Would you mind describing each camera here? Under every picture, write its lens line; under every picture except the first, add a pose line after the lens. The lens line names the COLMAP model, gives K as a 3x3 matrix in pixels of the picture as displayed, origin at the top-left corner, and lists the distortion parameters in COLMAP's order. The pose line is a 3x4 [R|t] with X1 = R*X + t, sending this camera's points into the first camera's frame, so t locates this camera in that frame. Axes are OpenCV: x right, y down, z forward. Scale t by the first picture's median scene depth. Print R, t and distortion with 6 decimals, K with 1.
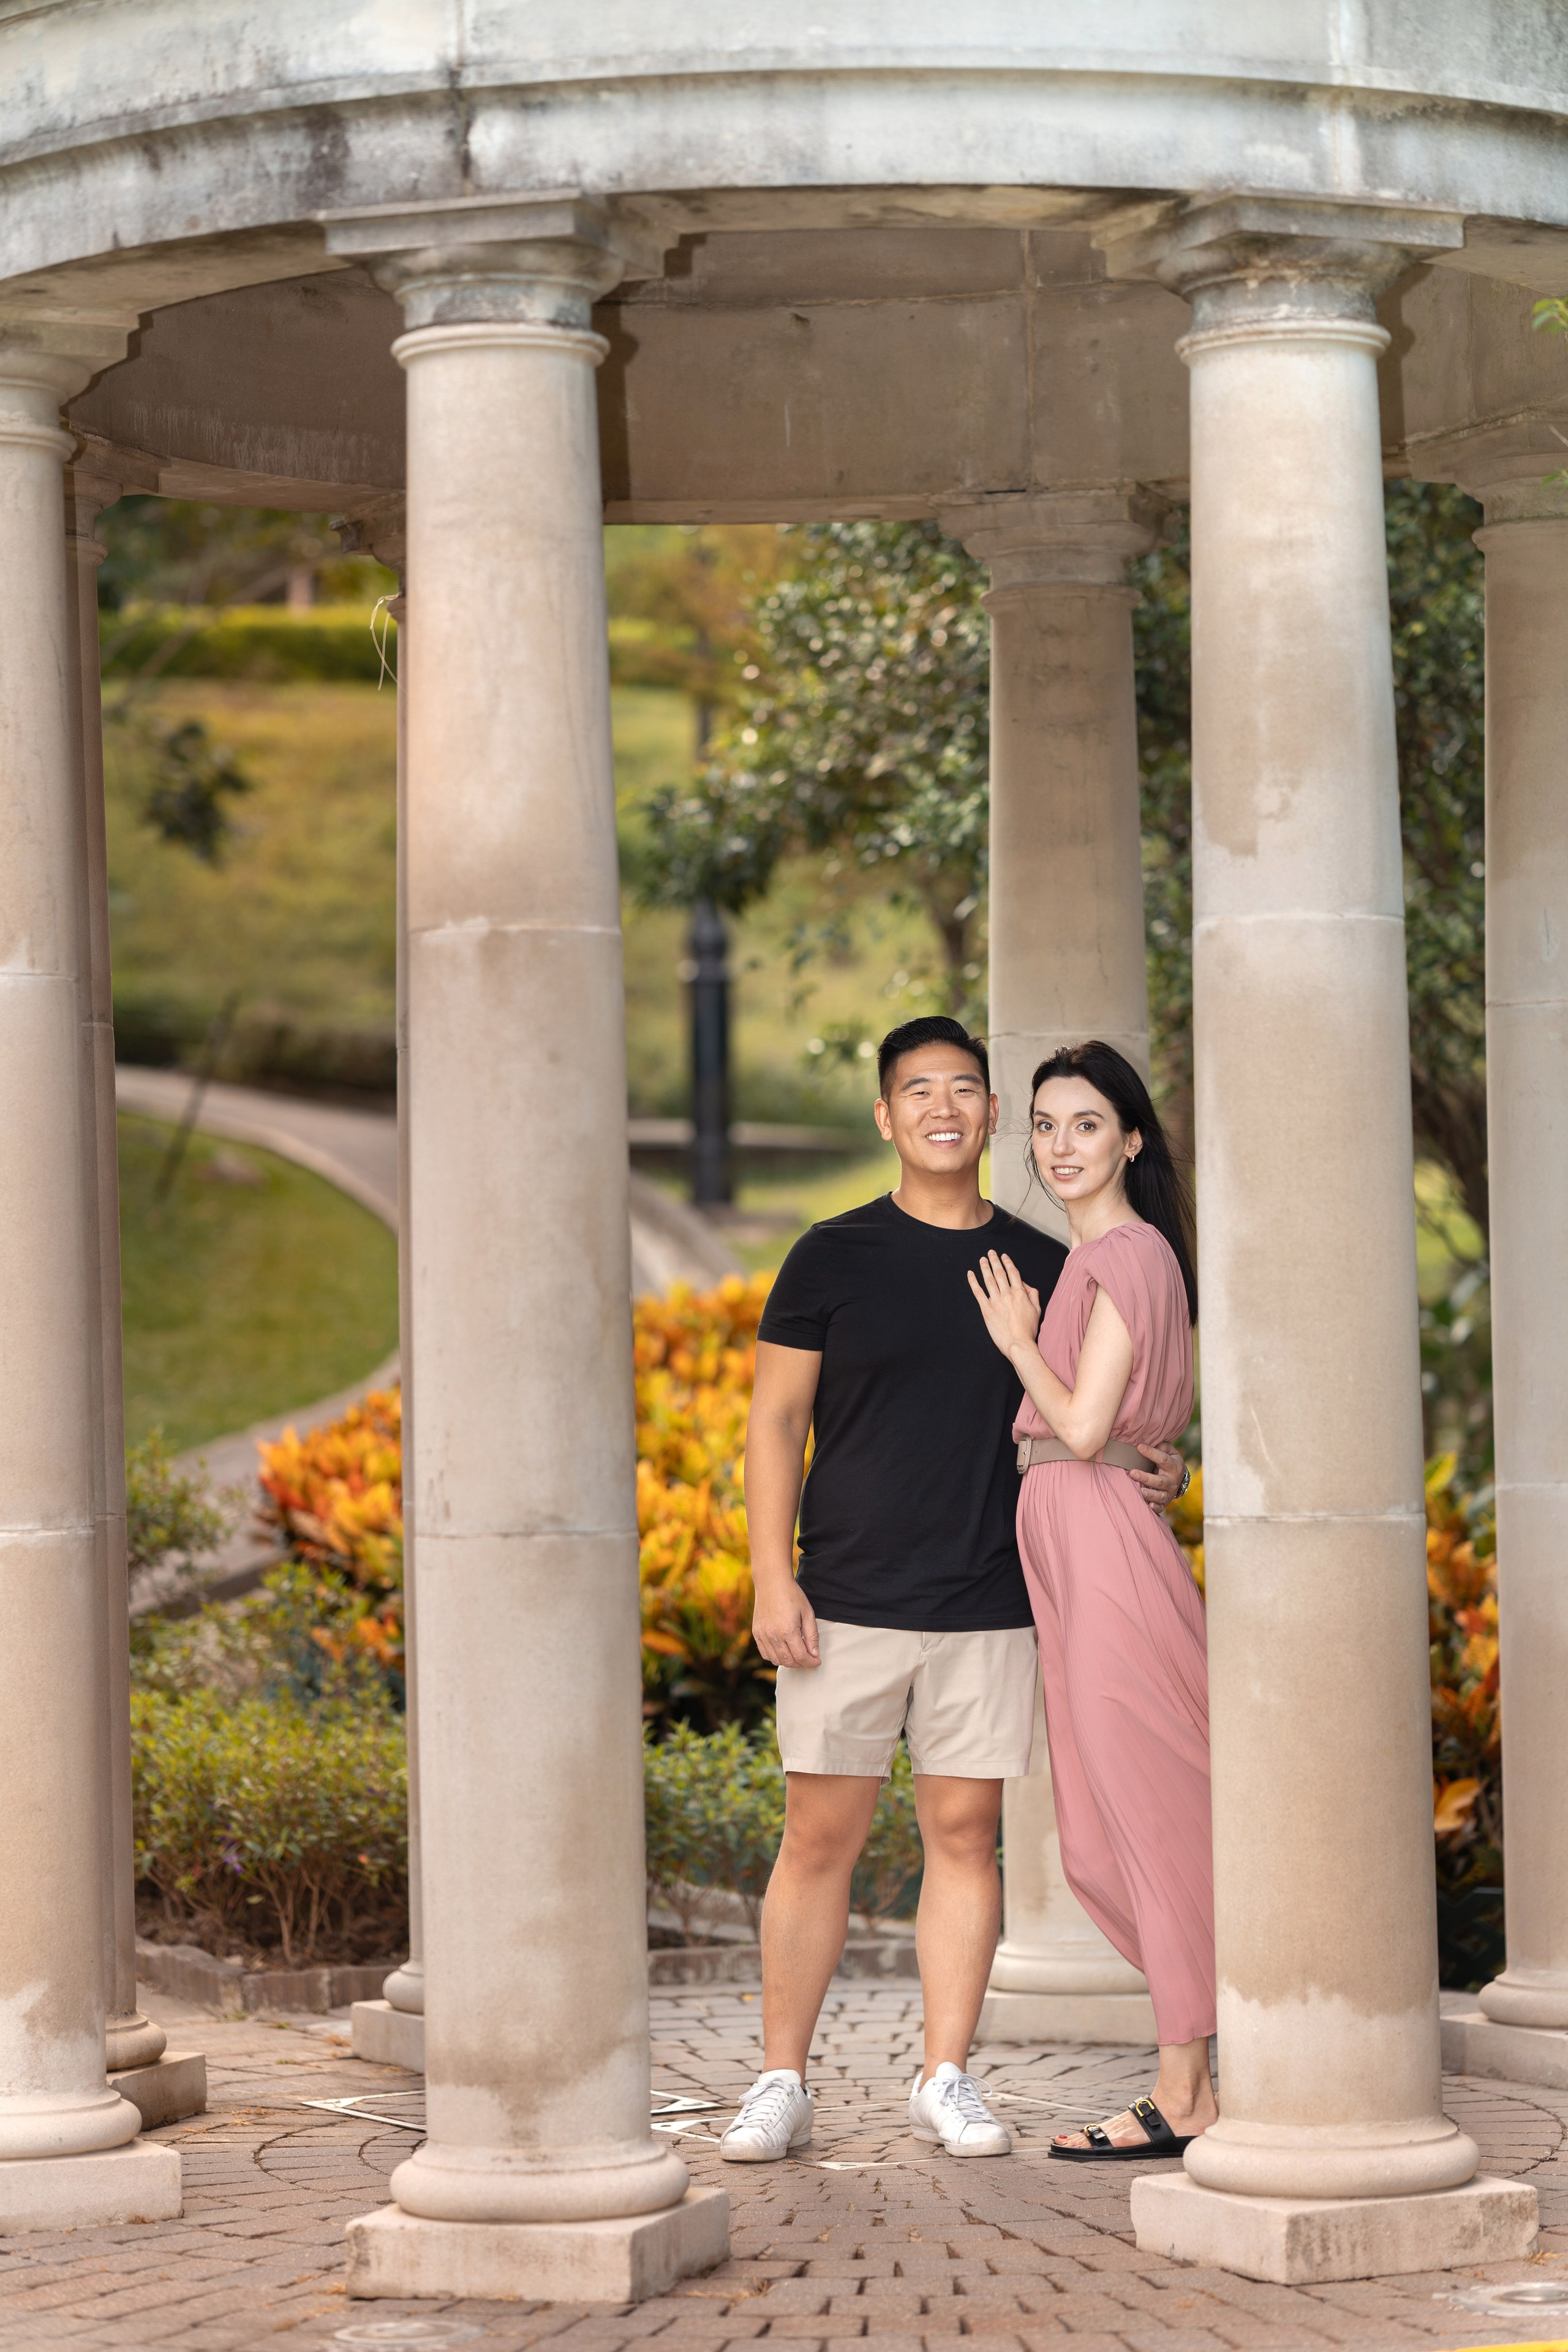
lens RADIAL K [[5888.9, 0, 780.4], [0, 5888.9, 1109.0], [0, 0, 1]] dist [-0.091200, 1.133782]
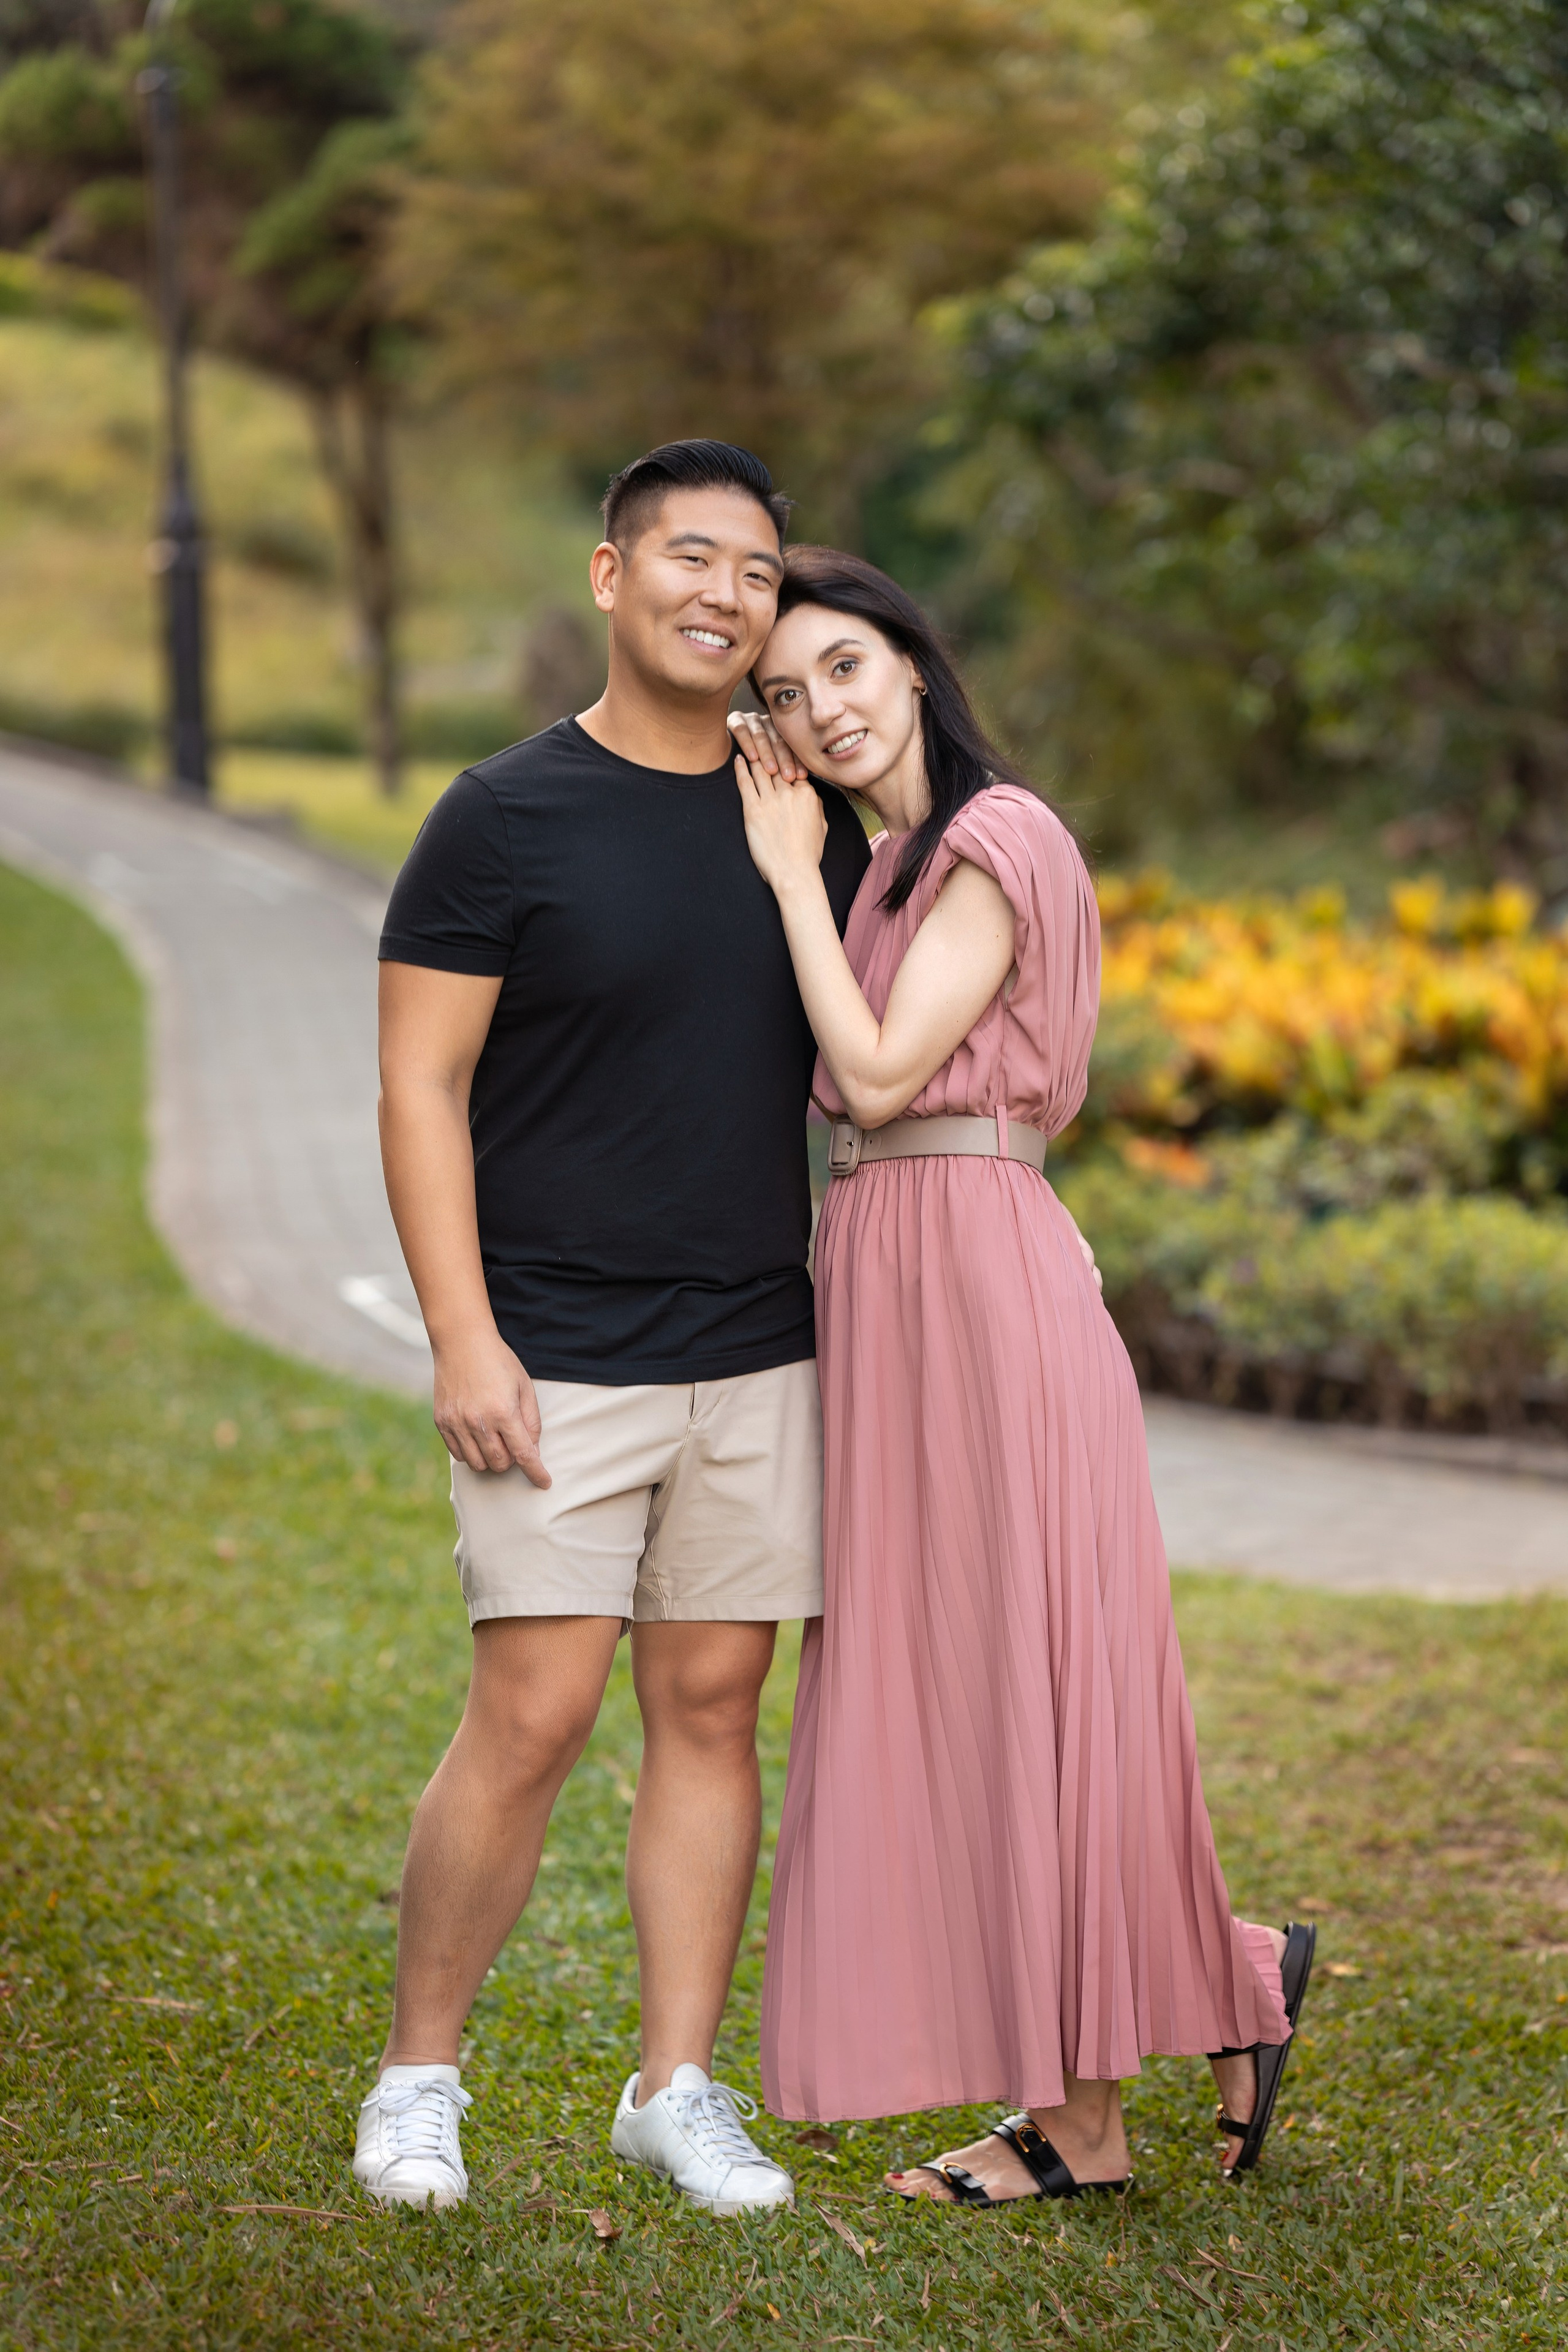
lens RADIAL K [[5888.9, 0, 780.4], [0, 5888.9, 1109.0], [0, 0, 1]] dist [-0.091200, 1.133782]
pose [[0.999291, -0.000075, 0.037660, 0.012179], [-0.001641, 0.998961, 0.045551, 0.021981], [-0.037624, -0.045581, 0.998252, 0.313638]]
